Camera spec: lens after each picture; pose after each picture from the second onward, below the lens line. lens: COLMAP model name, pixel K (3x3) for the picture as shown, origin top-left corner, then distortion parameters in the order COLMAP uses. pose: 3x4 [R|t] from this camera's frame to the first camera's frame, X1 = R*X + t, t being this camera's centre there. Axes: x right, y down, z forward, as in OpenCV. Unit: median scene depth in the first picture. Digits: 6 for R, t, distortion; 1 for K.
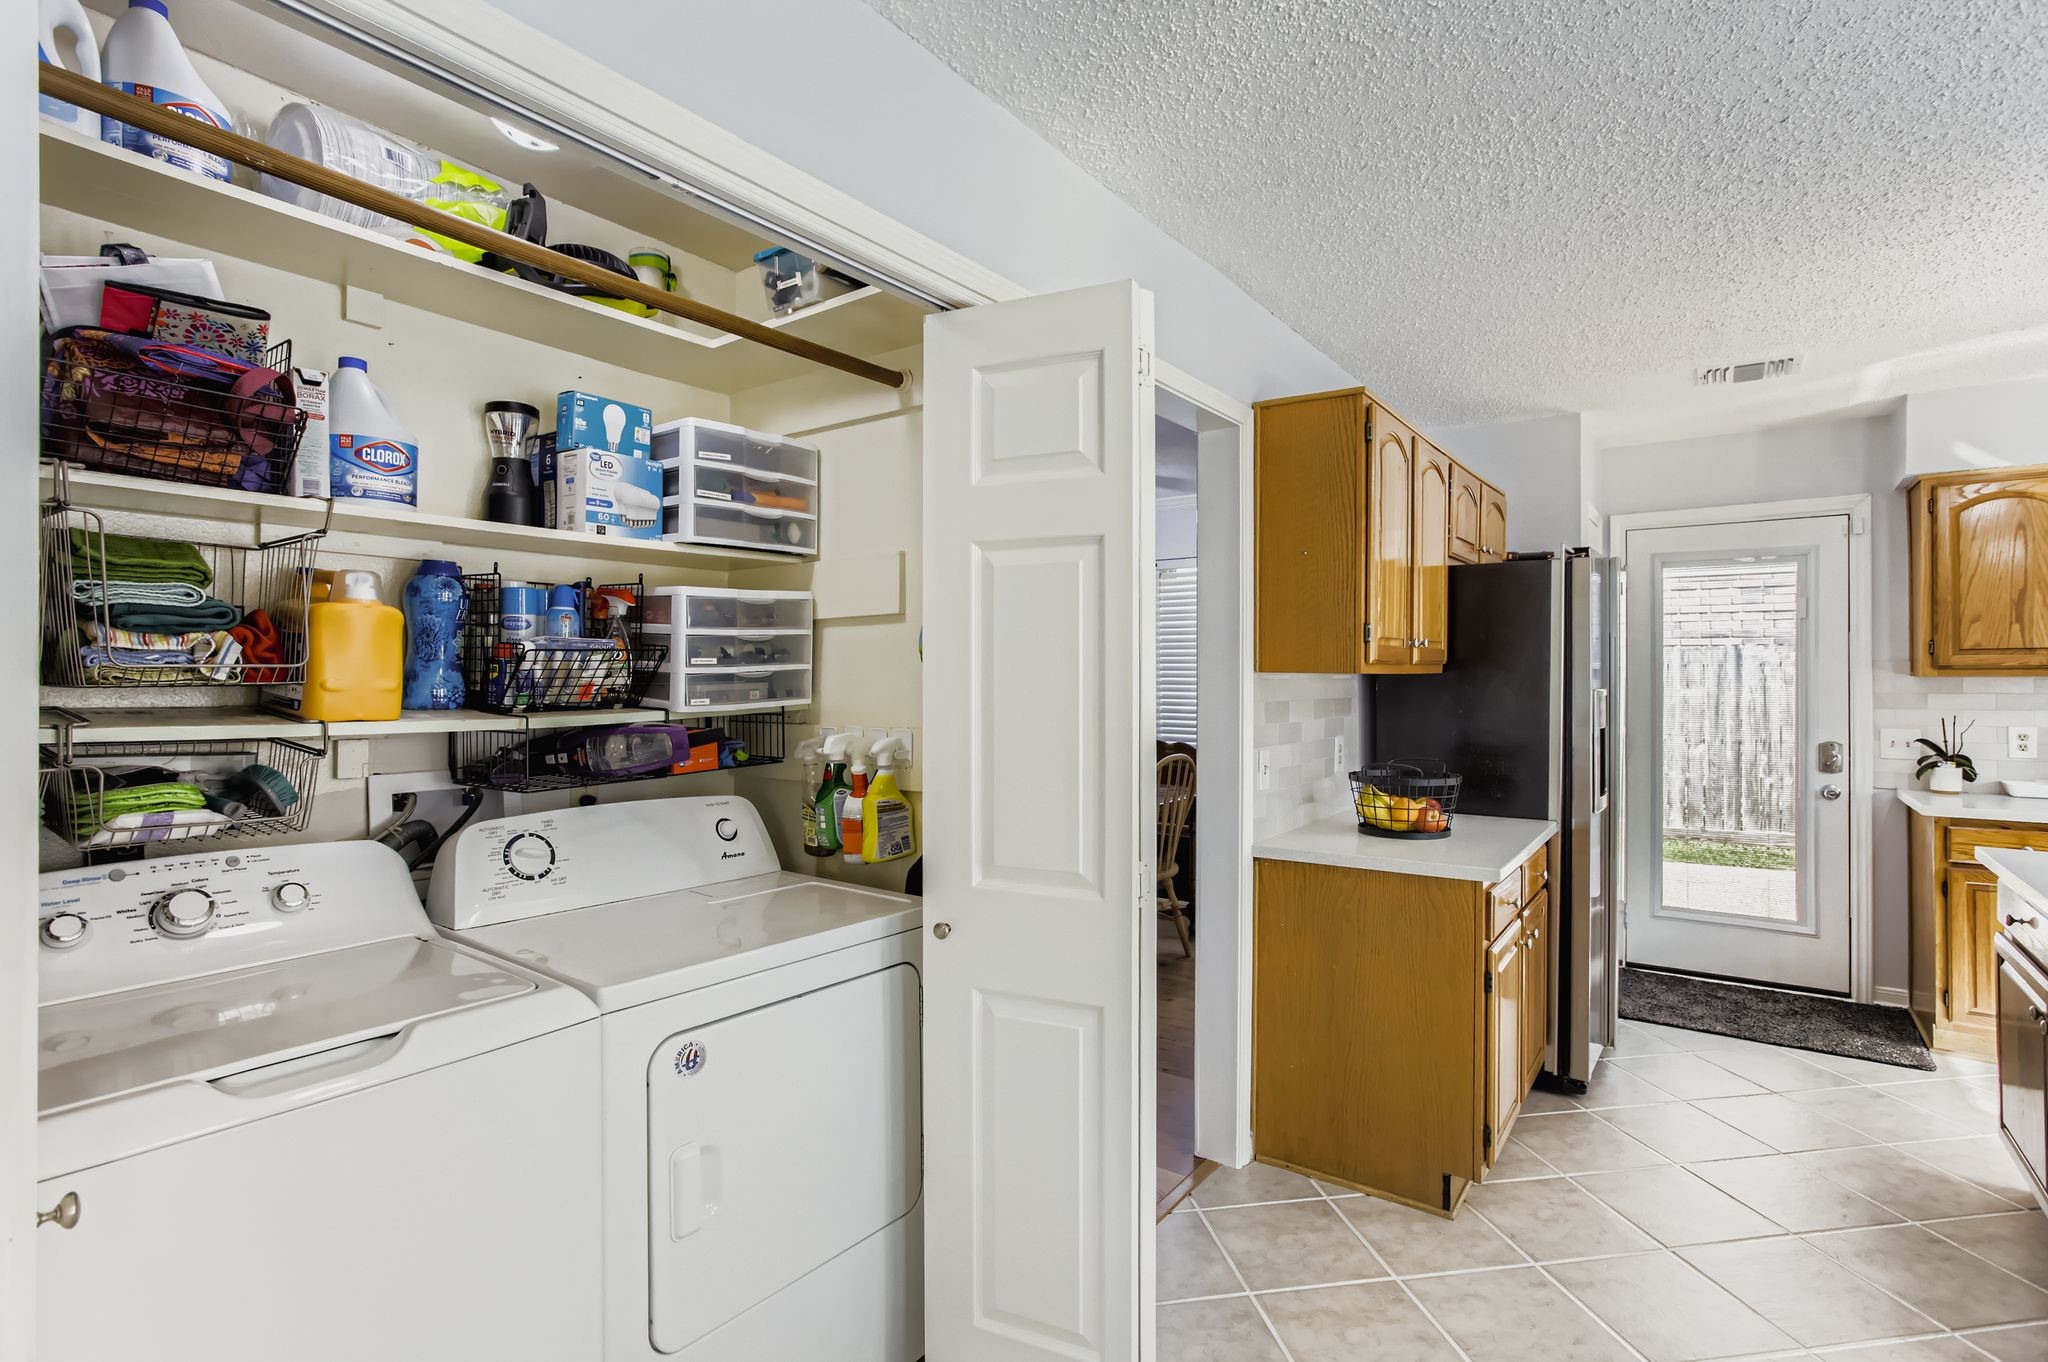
lens RADIAL K [[993.0, 0, 1024.7], [0, 993.0, 673.7], [0, 0, 1]] dist [-0.039562, 0.021221]
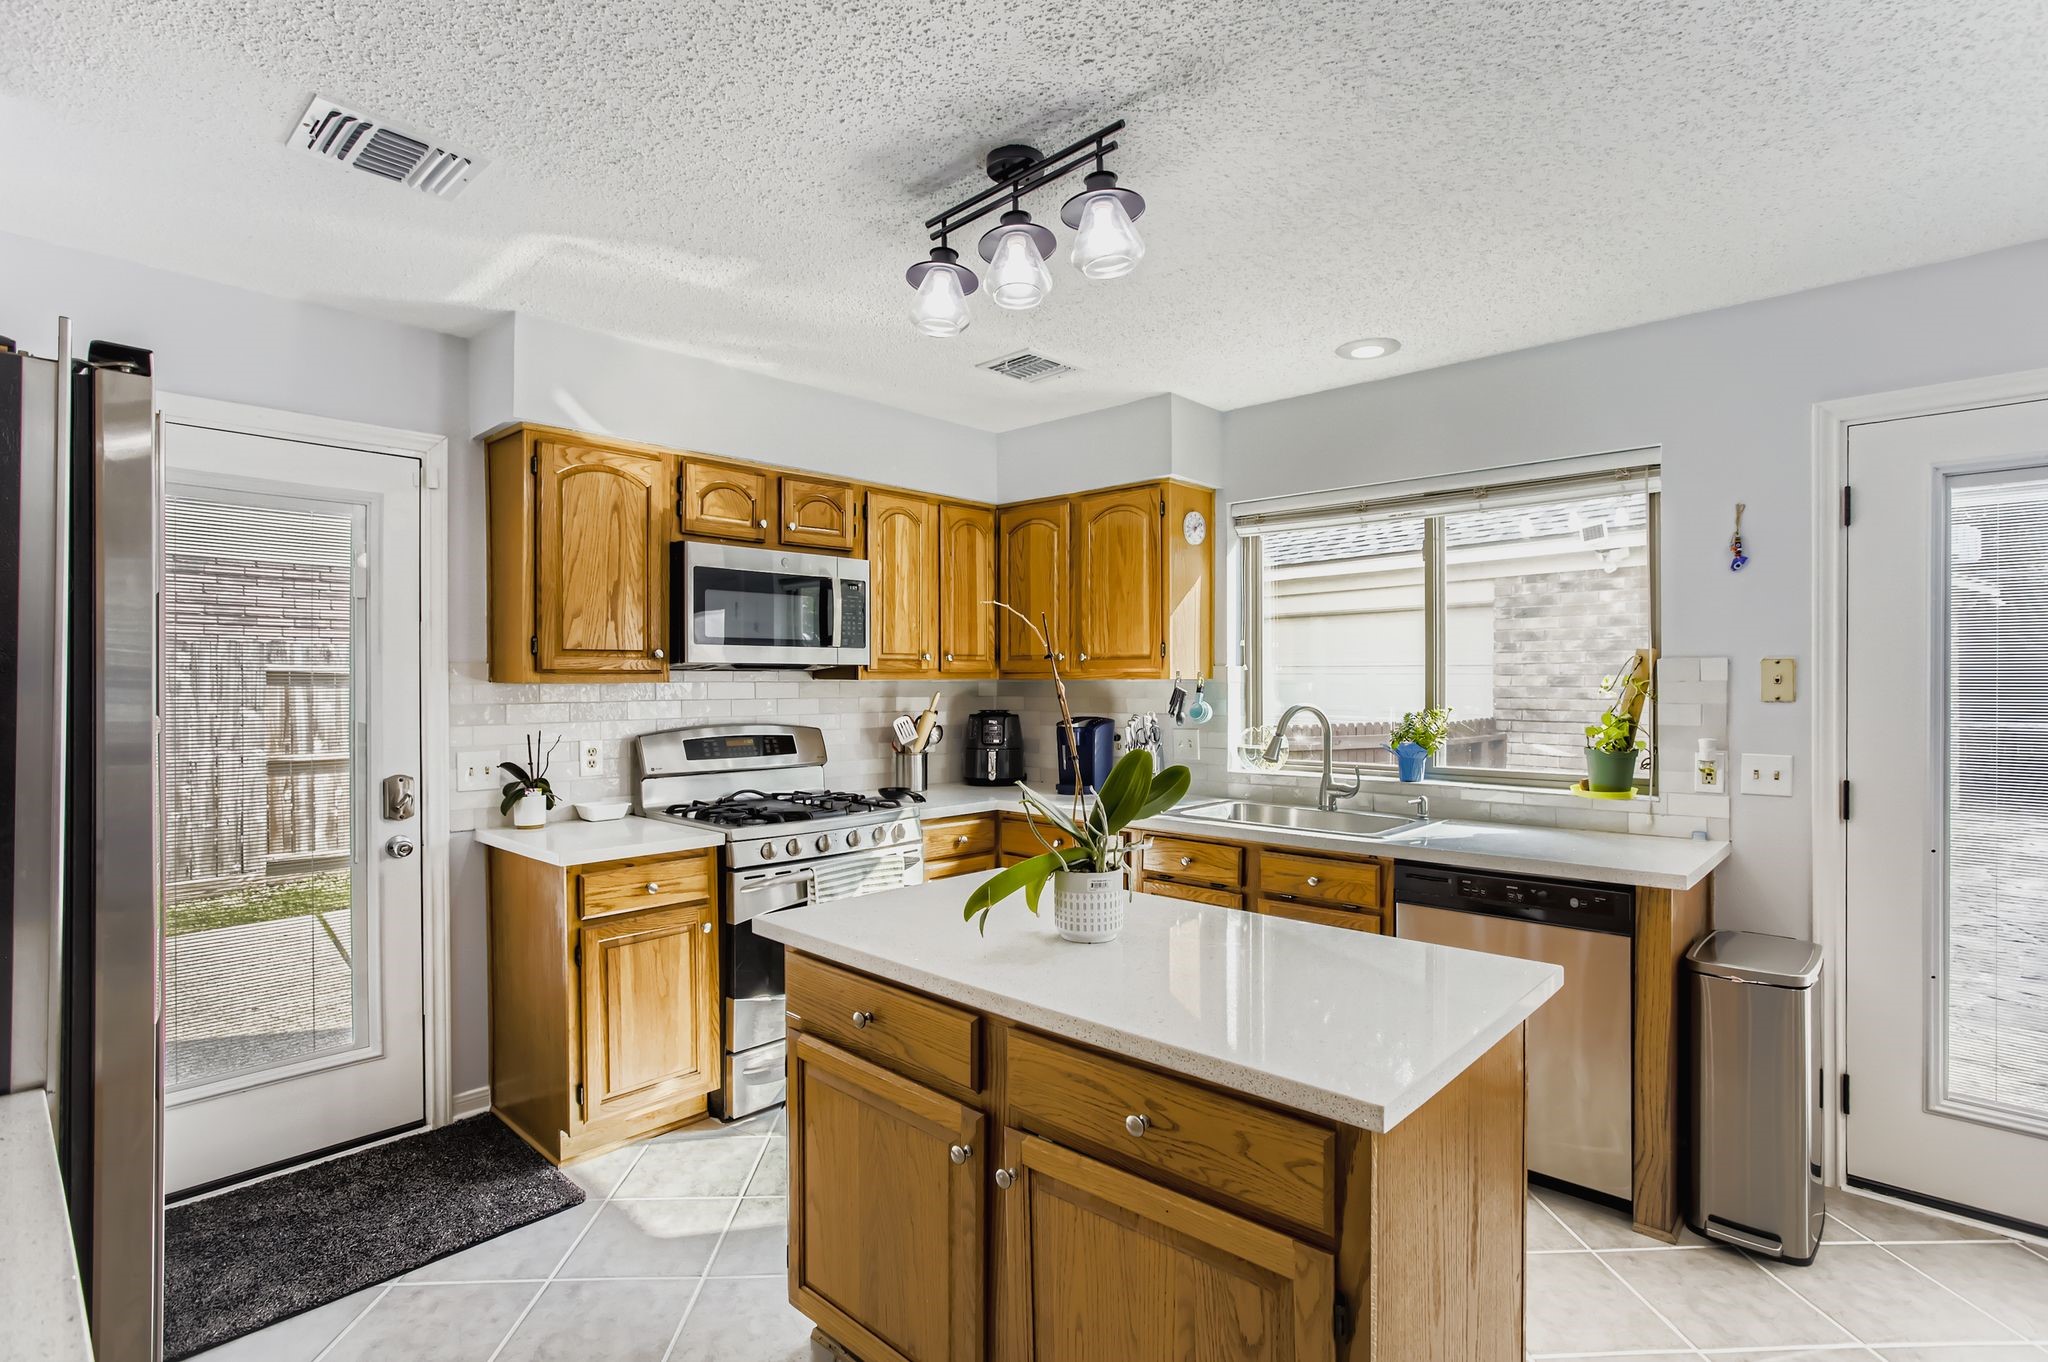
lens RADIAL K [[992.5, 0, 1024.0], [0, 992.5, 681.0], [0, 0, 1]] dist [-0.029344, 0.023968]
pose [[0.127885, -0.001752, 0.991787, 0.188523], [-0.000157, 0.999998, 0.001787, -0.000402], [-0.991789, -0.000384, 0.127884, 0.495189]]
